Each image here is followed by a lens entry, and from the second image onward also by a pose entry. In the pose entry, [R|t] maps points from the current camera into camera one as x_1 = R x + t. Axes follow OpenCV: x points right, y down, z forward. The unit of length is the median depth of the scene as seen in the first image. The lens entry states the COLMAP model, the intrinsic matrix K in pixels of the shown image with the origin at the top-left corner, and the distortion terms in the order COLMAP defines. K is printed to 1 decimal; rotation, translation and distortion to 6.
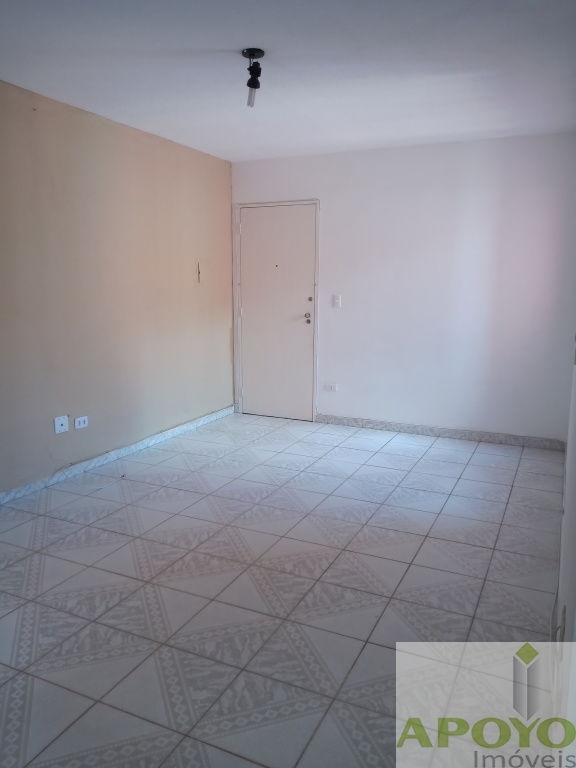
lens RADIAL K [[591.0, 0, 284.4], [0, 591.0, 380.6], [0, 0, 1]] dist [0.081577, -0.149551]
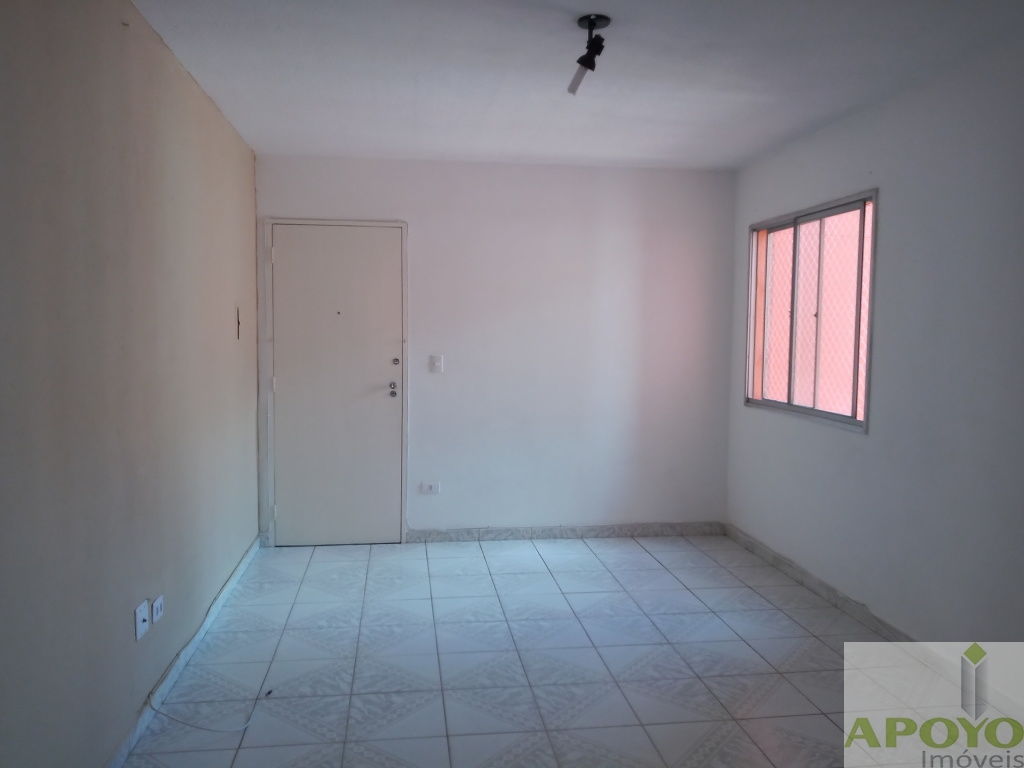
lens RADIAL K [[788.0, 0, 507.8], [0, 788.0, 369.8], [0, 0, 1]] dist [0.081577, -0.149551]
pose [[0.838729, -0.026170, 0.543919, -0.353175], [0.088564, 0.992101, -0.088833, -0.036520], [-0.537298, 0.122678, 0.834422, 0.173751]]
